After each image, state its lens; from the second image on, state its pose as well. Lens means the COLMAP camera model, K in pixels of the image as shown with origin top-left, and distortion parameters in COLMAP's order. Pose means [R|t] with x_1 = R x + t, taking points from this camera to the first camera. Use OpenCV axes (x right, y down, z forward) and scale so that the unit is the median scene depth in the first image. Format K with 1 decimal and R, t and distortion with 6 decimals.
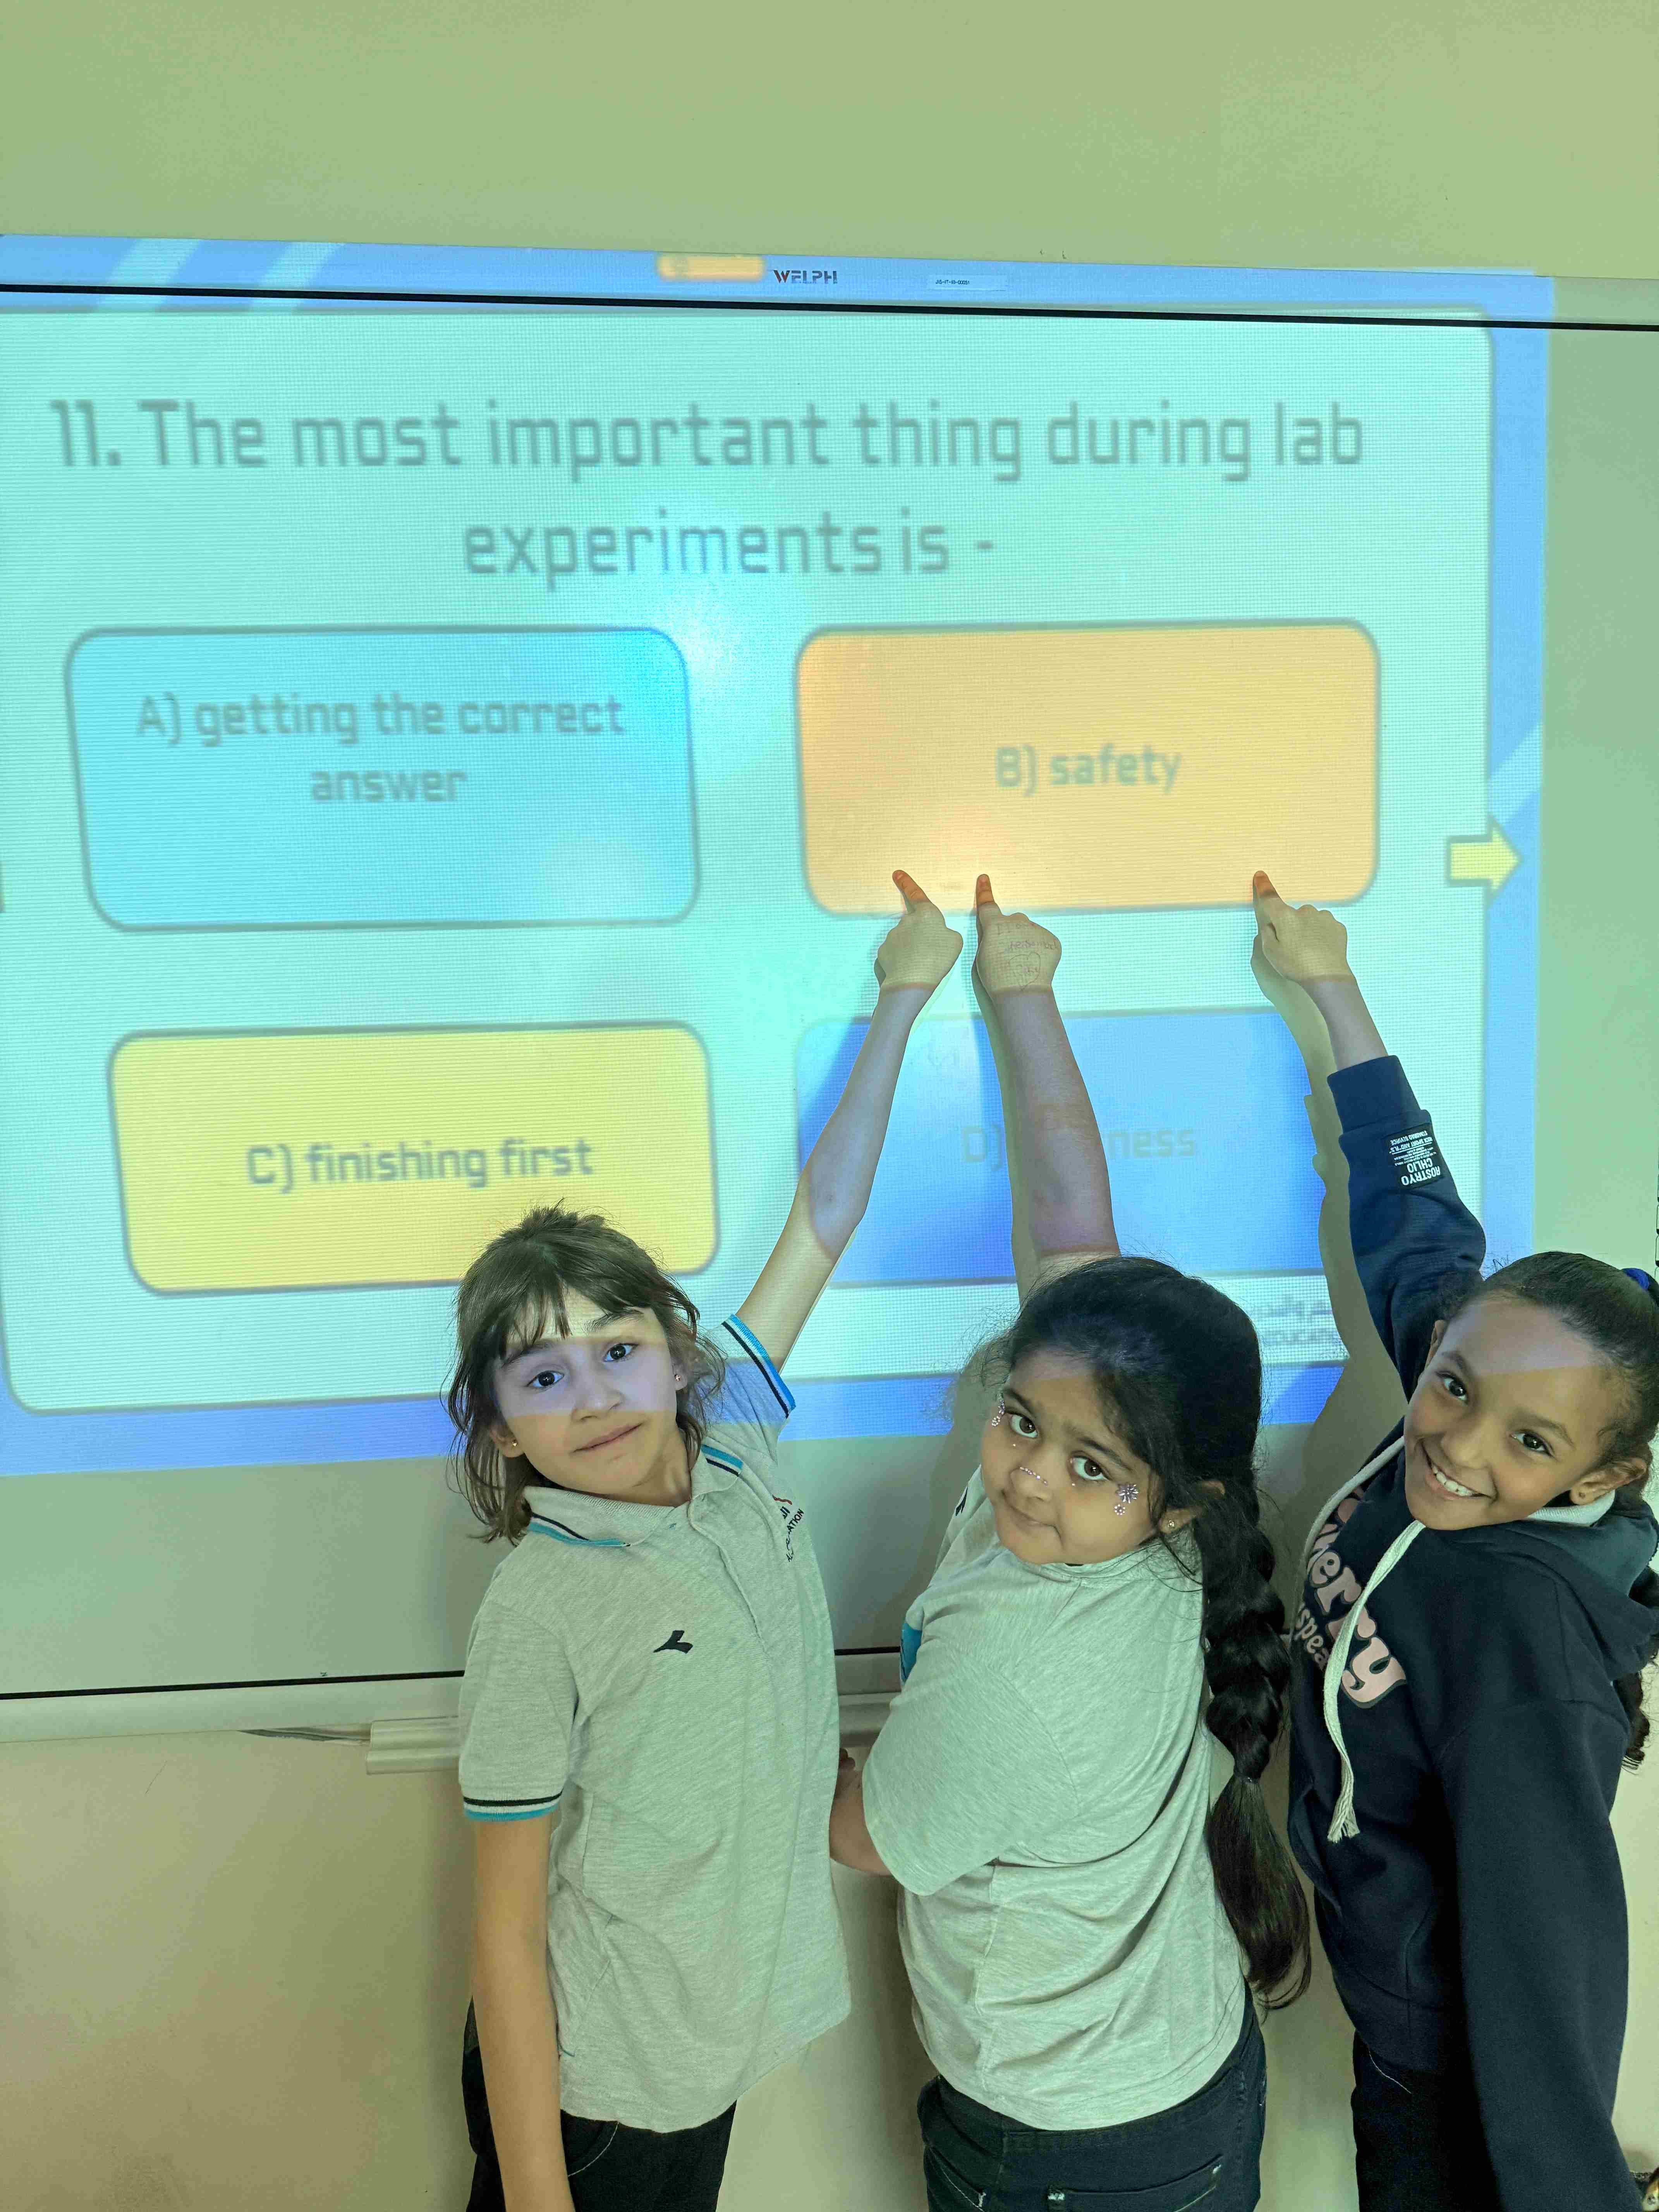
lens RADIAL K [[1487.8, 0, 824.5], [0, 1487.8, 1113.1], [0, 0, 1]] dist [0.005258, -0.002405]
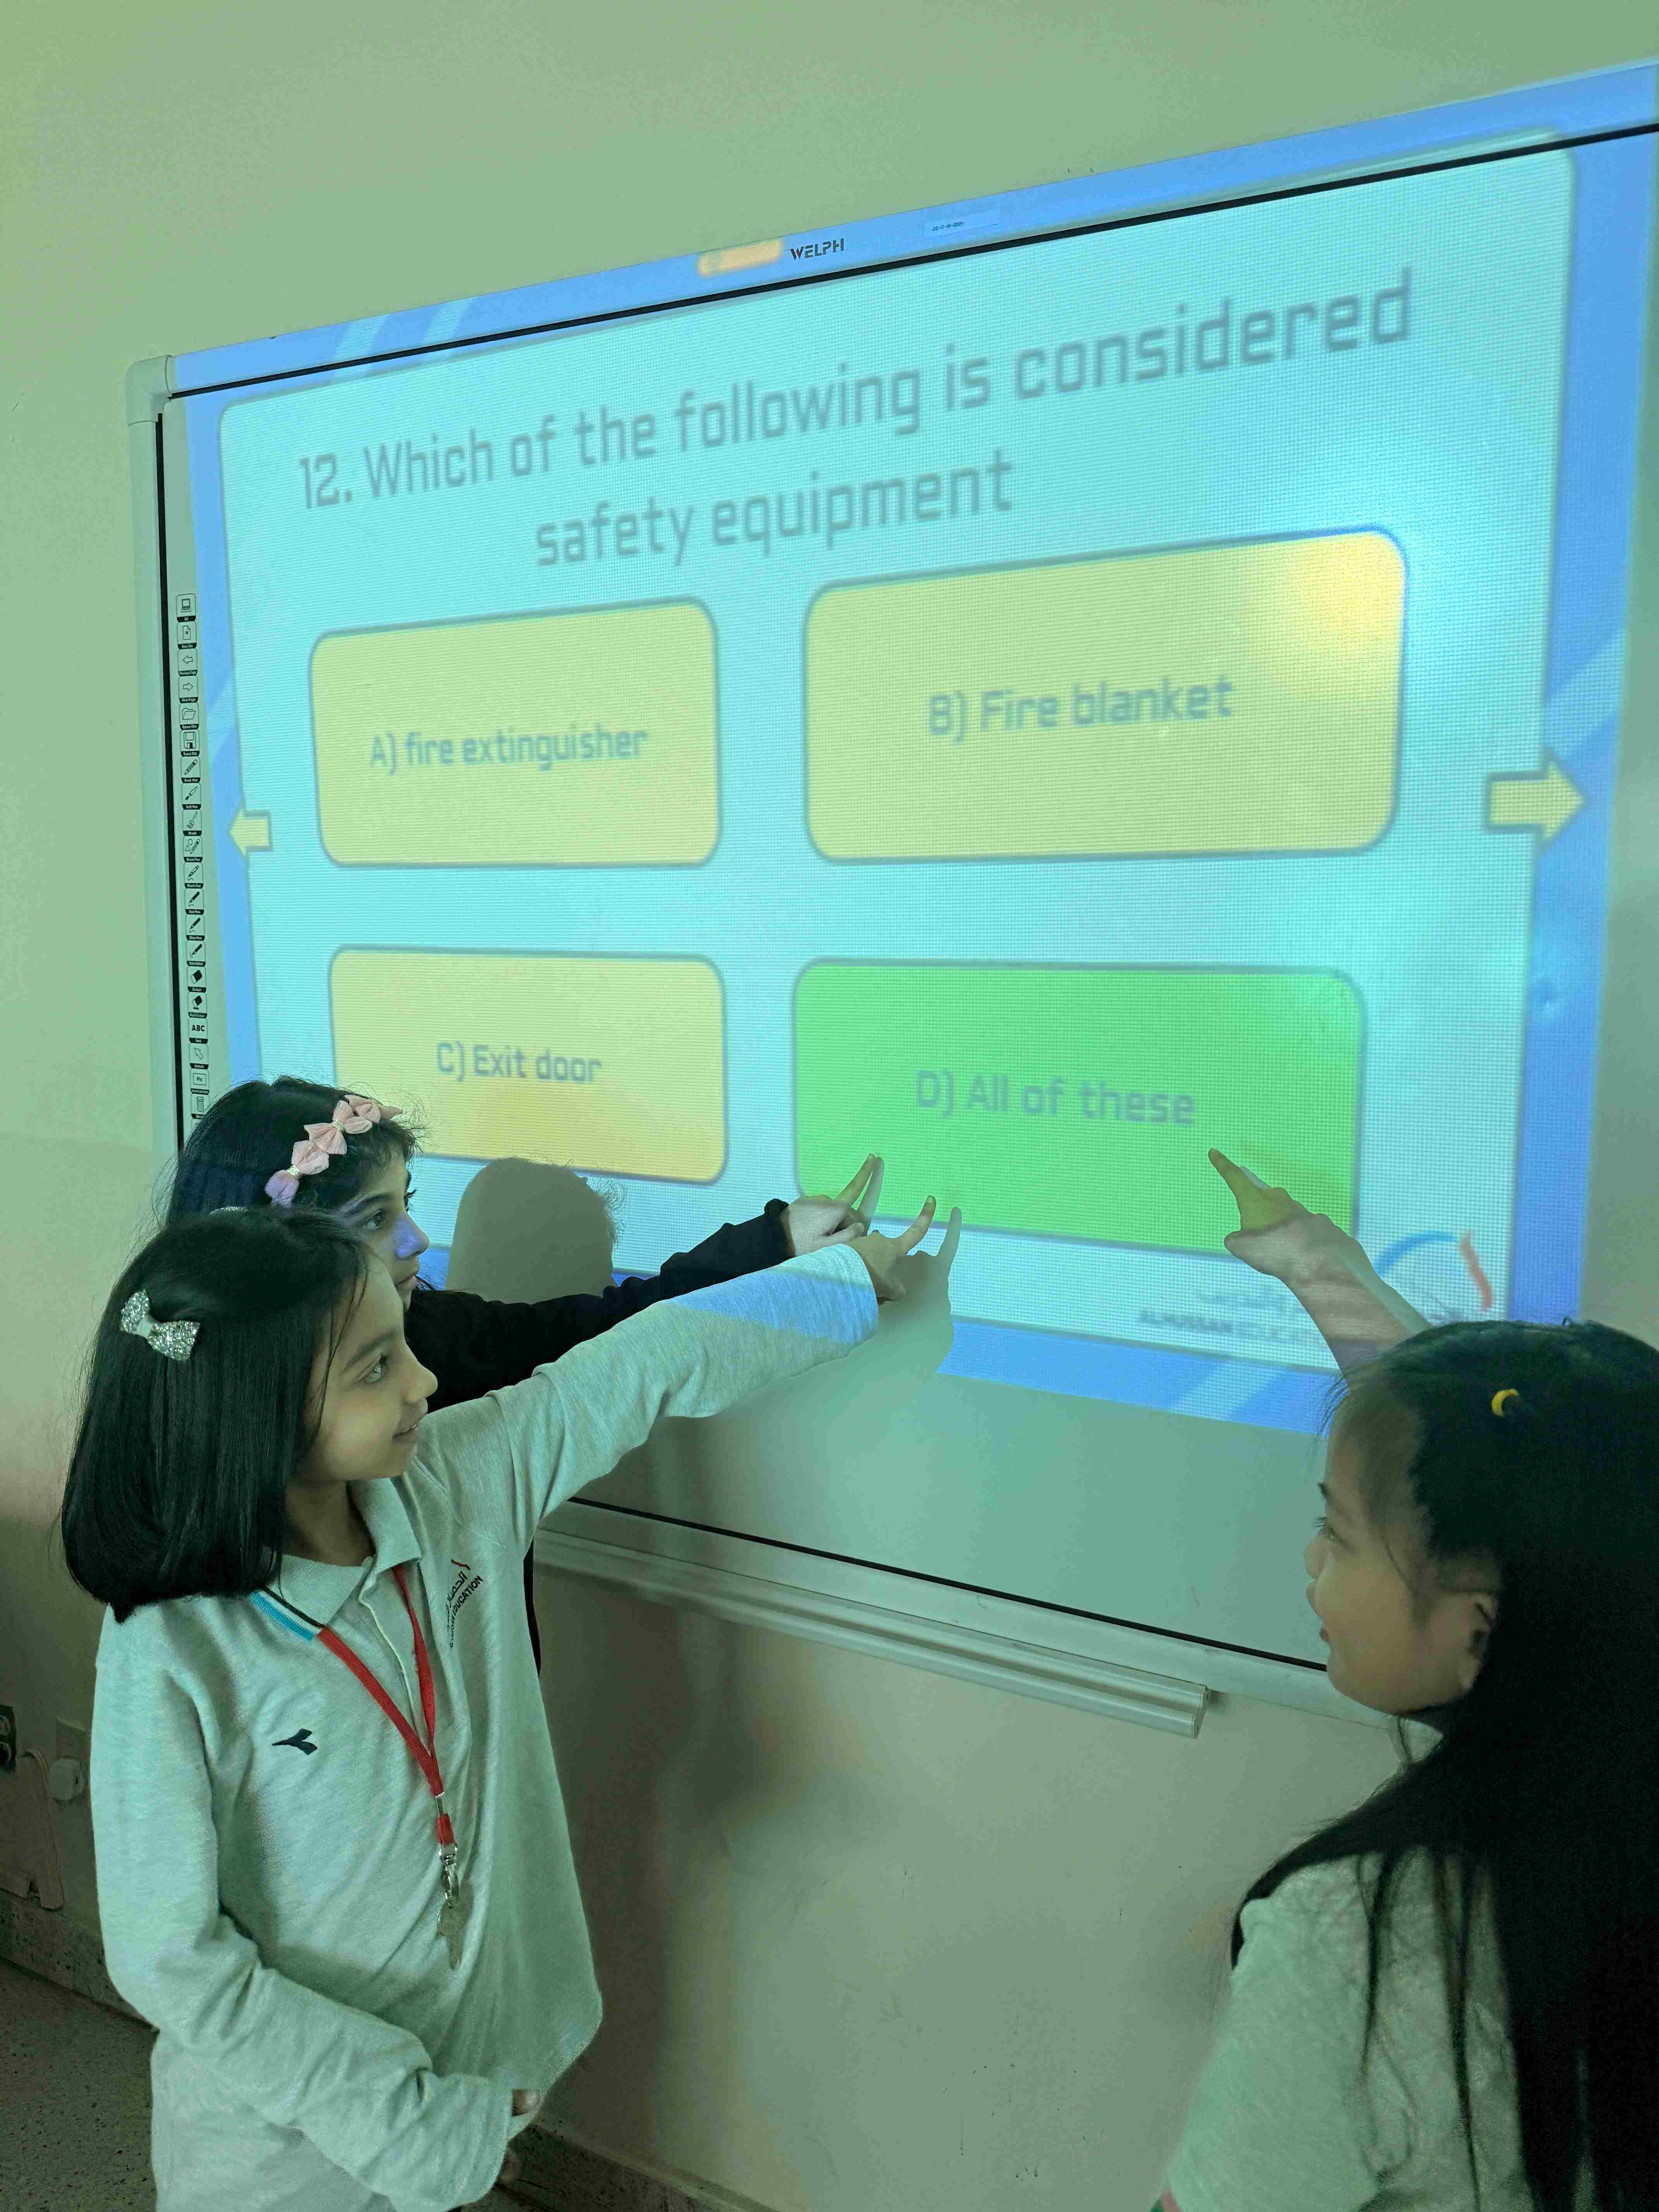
lens RADIAL K [[1597.7, 0, 832.9], [0, 1597.7, 1122.9], [0, 0, 1]] dist [0.002299, -0.003703]
pose [[0.850999, 0.096034, -0.516311, 0.598280], [-0.075872, 0.995306, 0.060073, -0.015654], [0.519657, -0.011949, 0.854291, 0.032950]]
